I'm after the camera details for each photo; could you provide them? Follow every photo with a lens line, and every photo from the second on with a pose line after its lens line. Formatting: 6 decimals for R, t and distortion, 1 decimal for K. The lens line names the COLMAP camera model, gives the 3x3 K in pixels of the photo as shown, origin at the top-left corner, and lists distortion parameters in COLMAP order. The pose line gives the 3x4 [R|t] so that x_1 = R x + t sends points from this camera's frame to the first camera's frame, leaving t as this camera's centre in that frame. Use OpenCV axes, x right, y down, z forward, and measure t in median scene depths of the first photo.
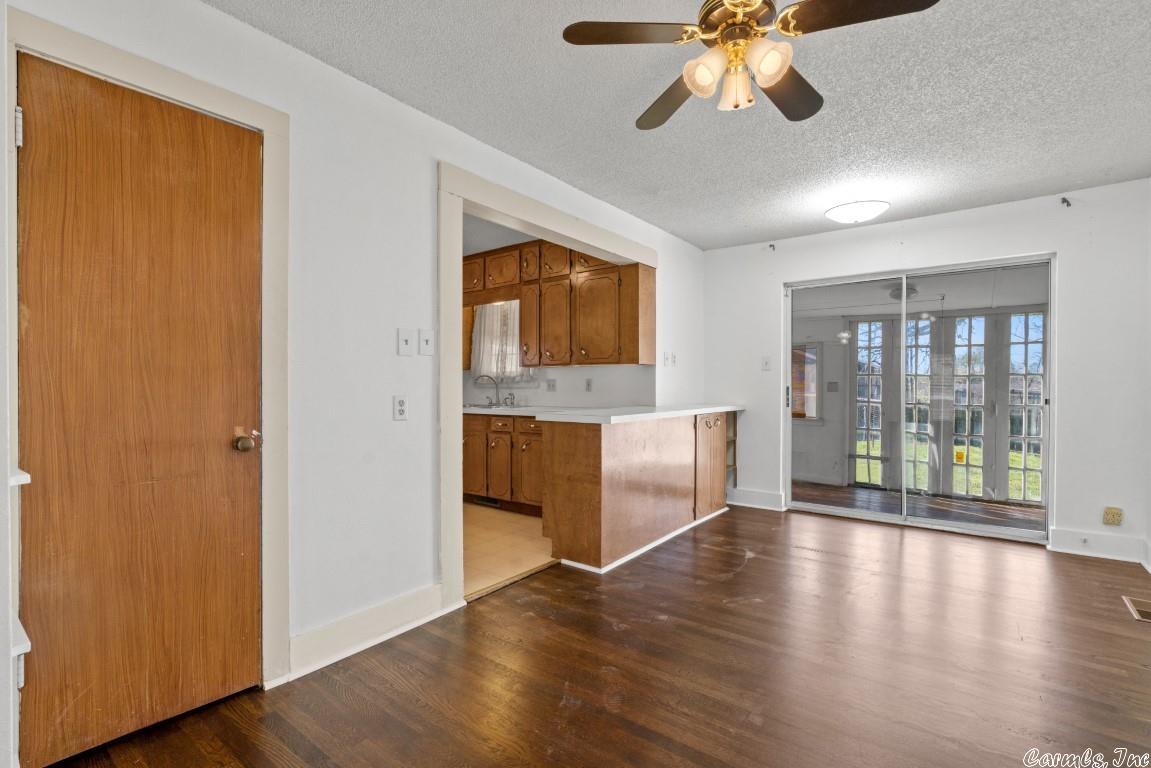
lens RADIAL K [[527.1, 0, 571.4], [0, 527.1, 387.7], [0, 0, 1]] dist [-0.004083, -0.001114]
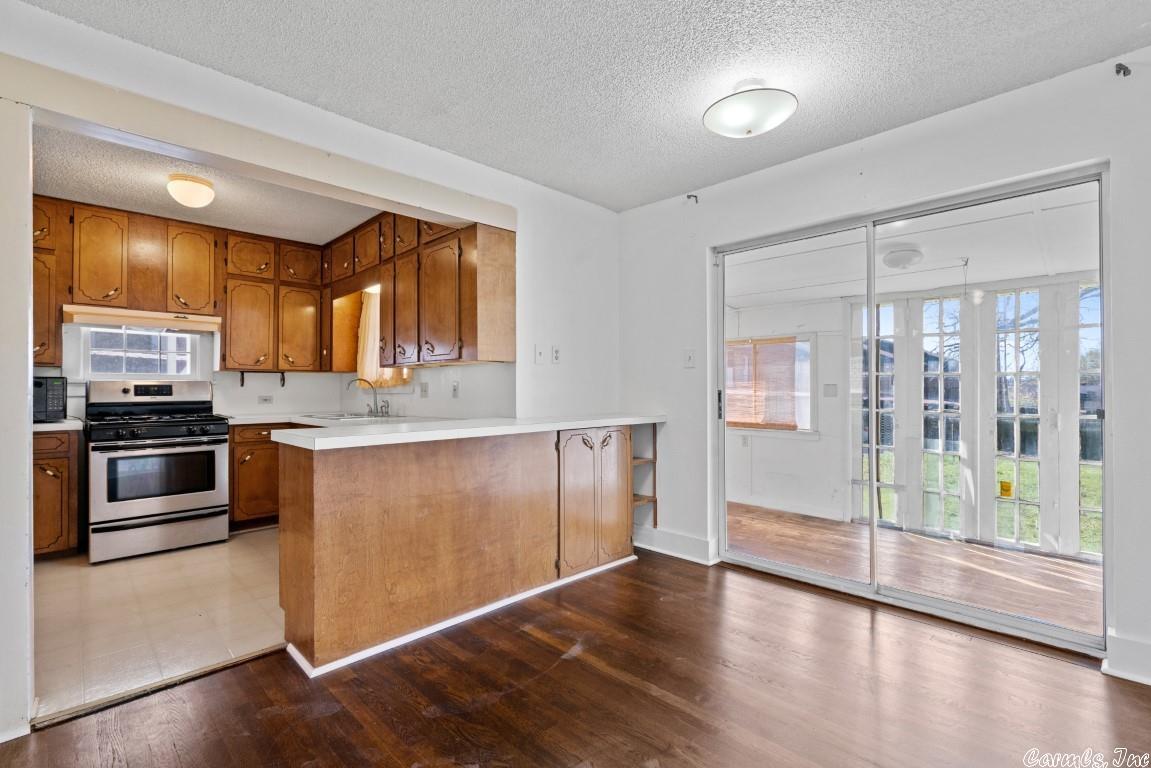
lens RADIAL K [[527.1, 0, 569.0], [0, 527.1, 384.4], [0, 0, 1]] dist [-0.004083, -0.001114]
pose [[0.989678, -0.006456, -0.143160, 0.318205], [0.004526, 0.999894, -0.013805, -0.001557], [0.143234, 0.013015, 0.989603, 0.263801]]
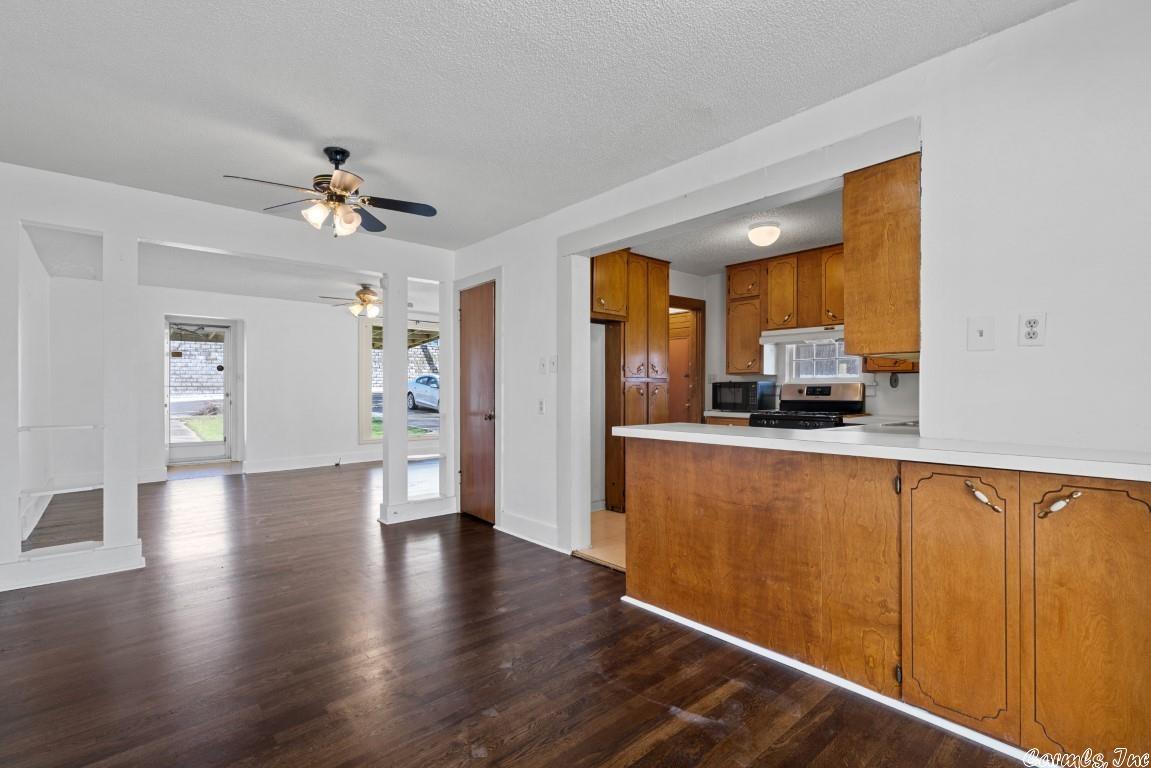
lens RADIAL K [[527.1, 0, 567.1], [0, 527.1, 391.6], [0, 0, 1]] dist [-0.004083, -0.001114]
pose [[-0.200054, 0.001726, -0.979783, 0.654539], [-0.004271, 0.999987, 0.002634, -0.006148], [0.979776, 0.004712, -0.200044, 0.734476]]
